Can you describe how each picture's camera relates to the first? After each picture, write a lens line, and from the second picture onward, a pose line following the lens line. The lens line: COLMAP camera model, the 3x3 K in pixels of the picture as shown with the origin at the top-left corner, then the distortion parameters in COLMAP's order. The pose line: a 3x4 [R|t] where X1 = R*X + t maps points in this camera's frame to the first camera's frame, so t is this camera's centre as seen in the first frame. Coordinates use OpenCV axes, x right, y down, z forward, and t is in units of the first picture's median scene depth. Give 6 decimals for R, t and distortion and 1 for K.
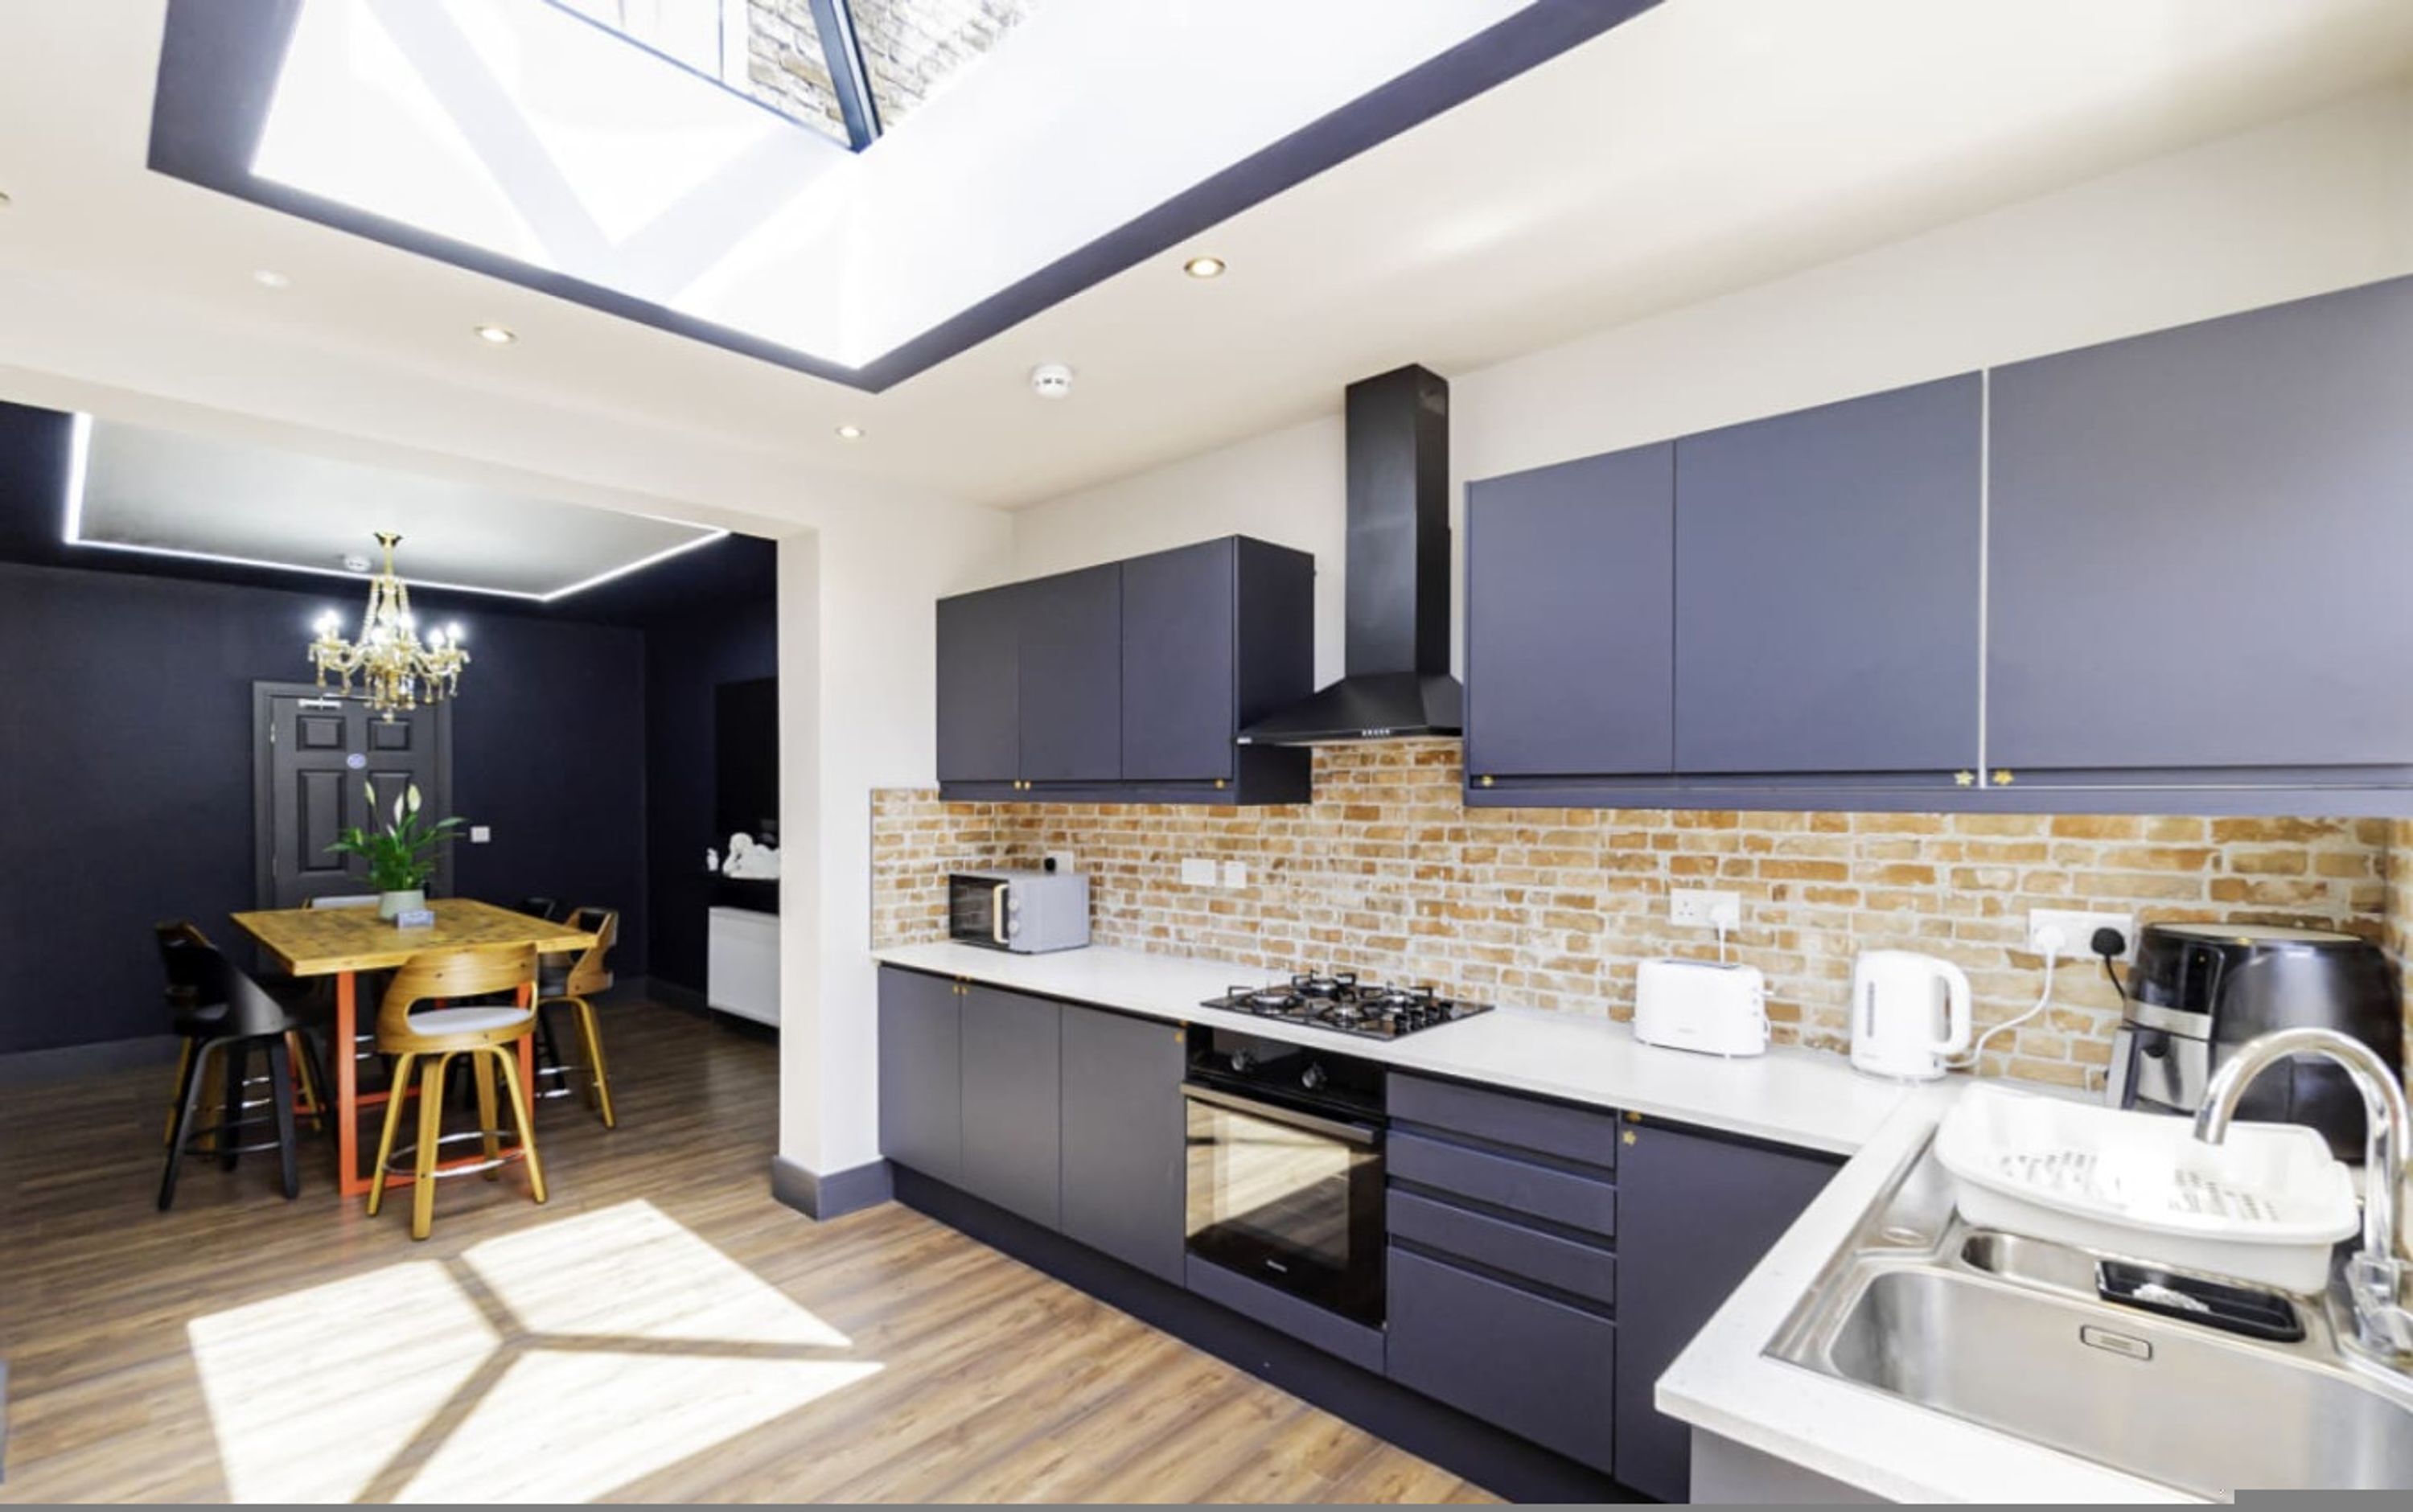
lens RADIAL K [[1053.9, 0, 1207.2], [0, 1053.9, 808.5], [0, 0, 1]] dist [-0.002010, -0.000934]
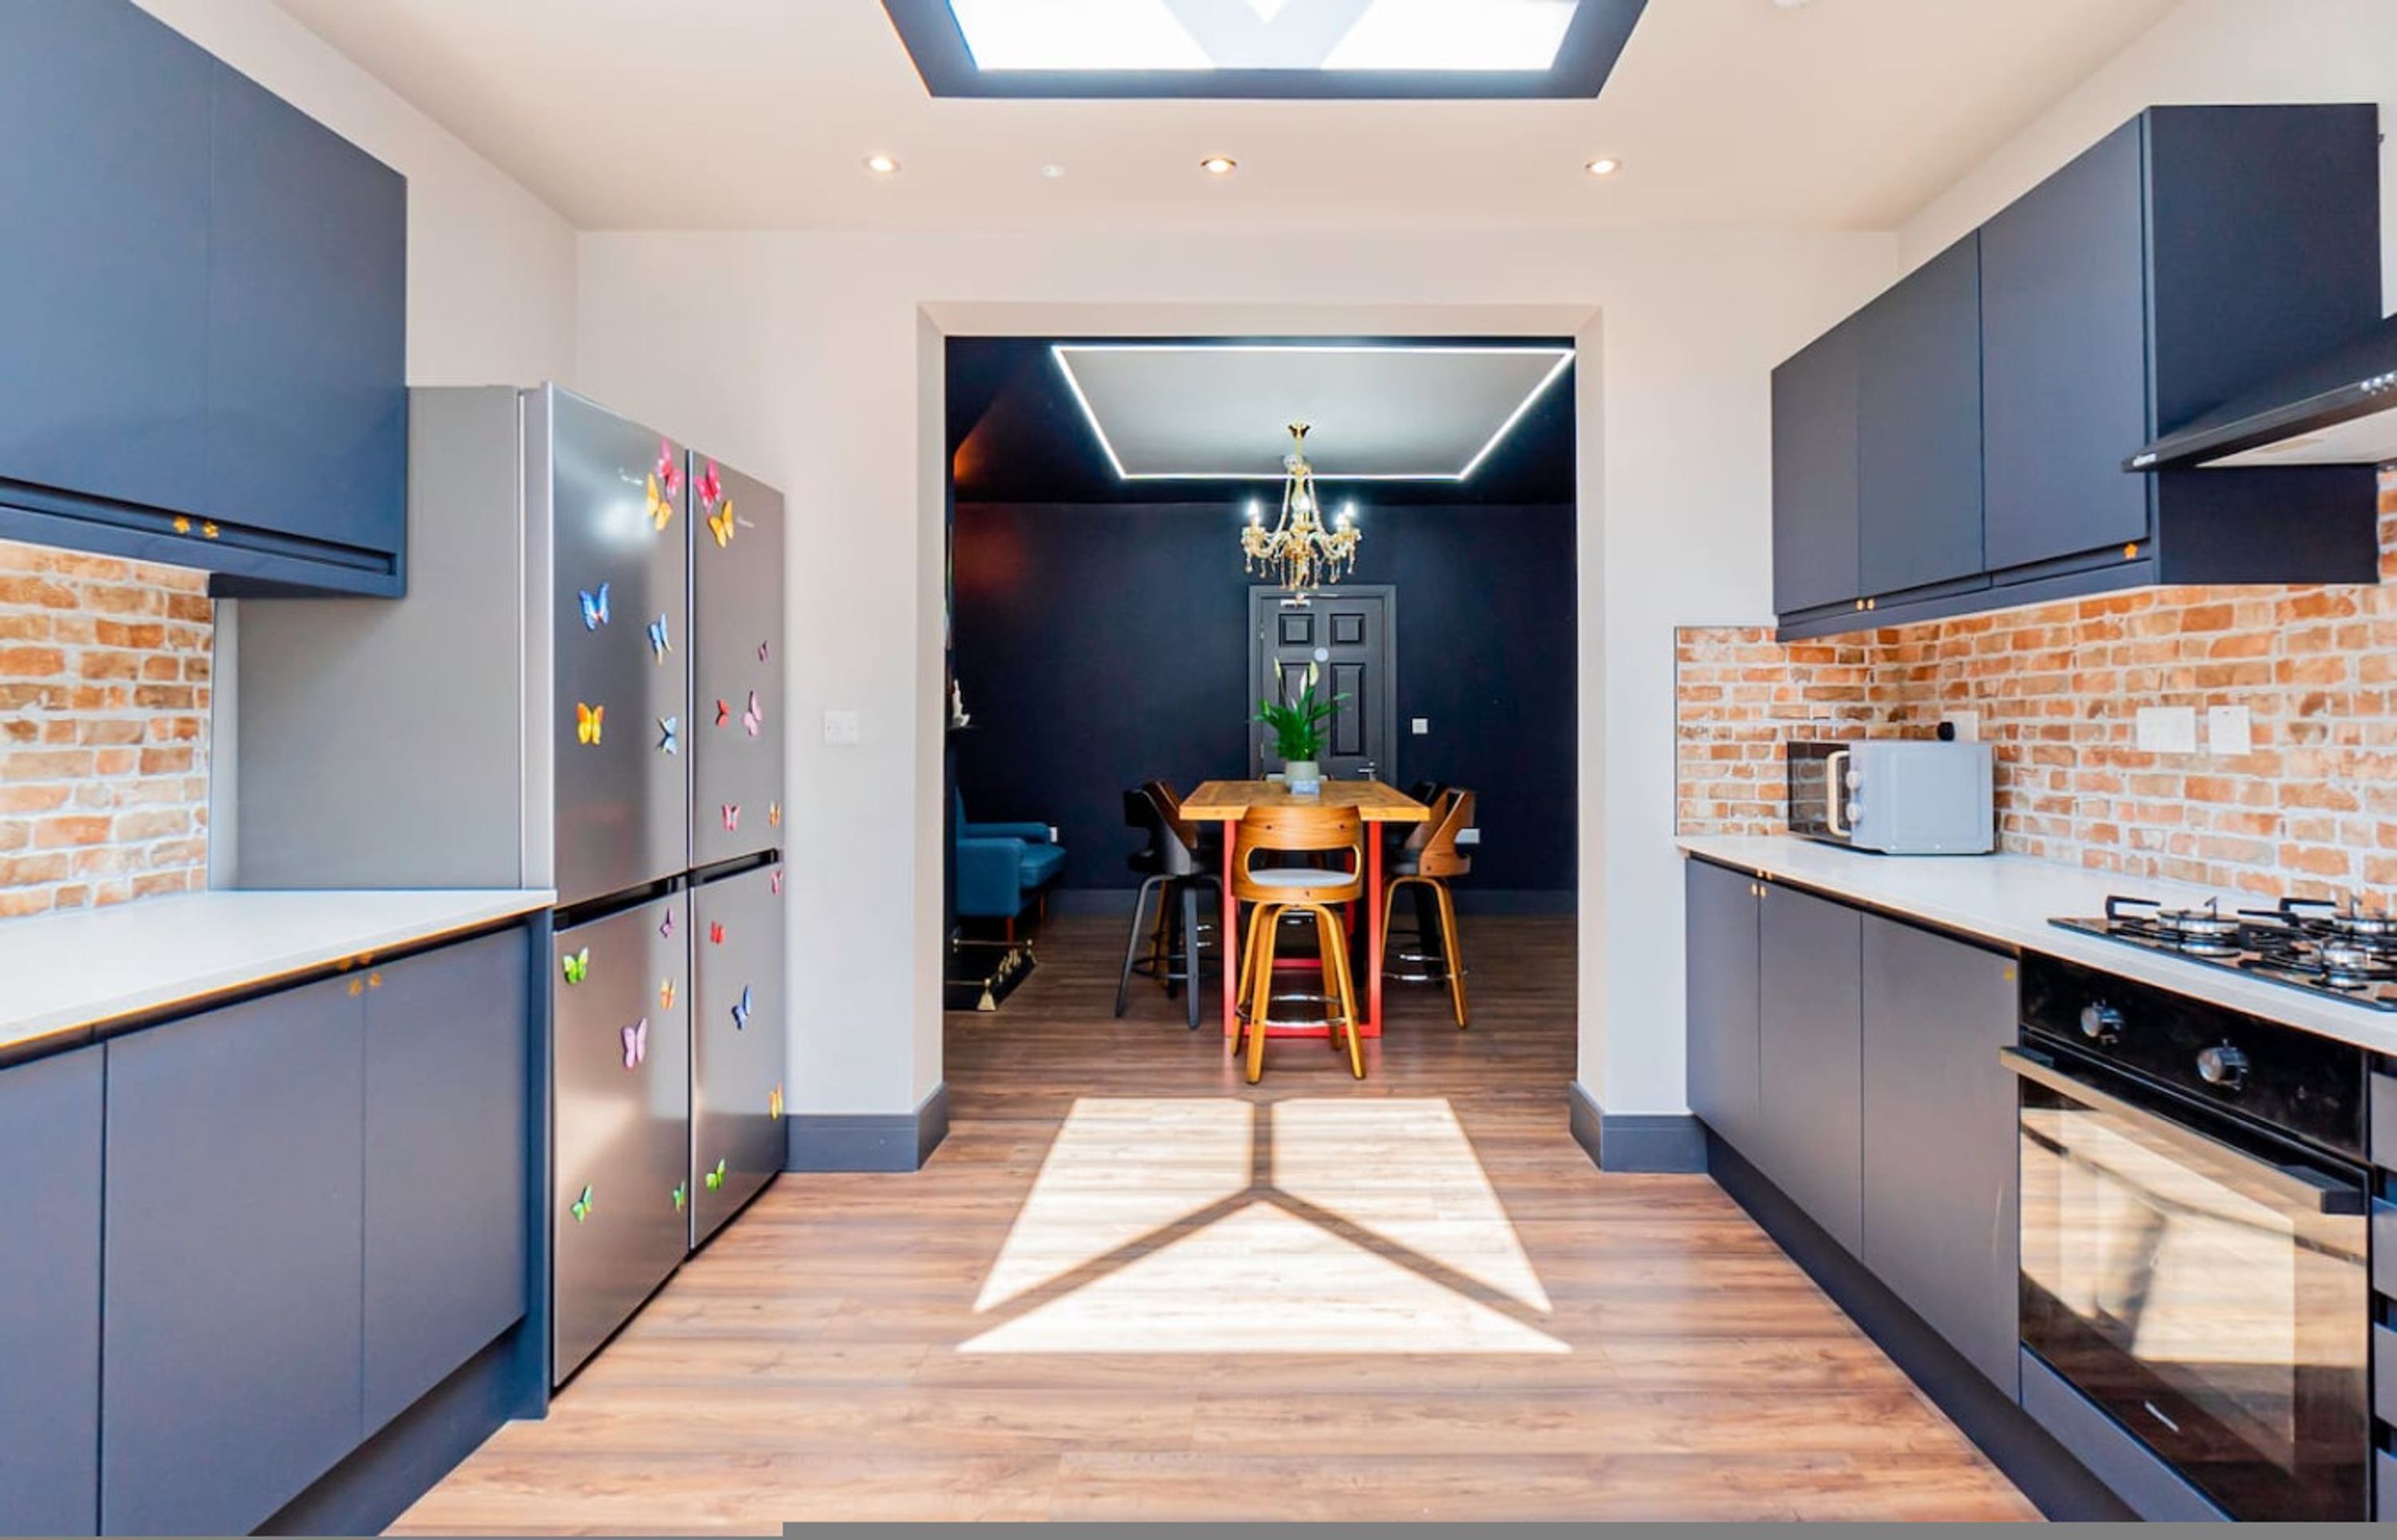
lens RADIAL K [[1255.8, 0, 1251.8], [0, 1255.8, 702.6], [0, 0, 1]] dist [-0.027190, 0.016415]
pose [[0.667312, -0.012676, -0.744670, 0.159092], [-0.012092, 0.999539, -0.027850, 0.067652], [0.744680, 0.027589, 0.666852, 0.161819]]
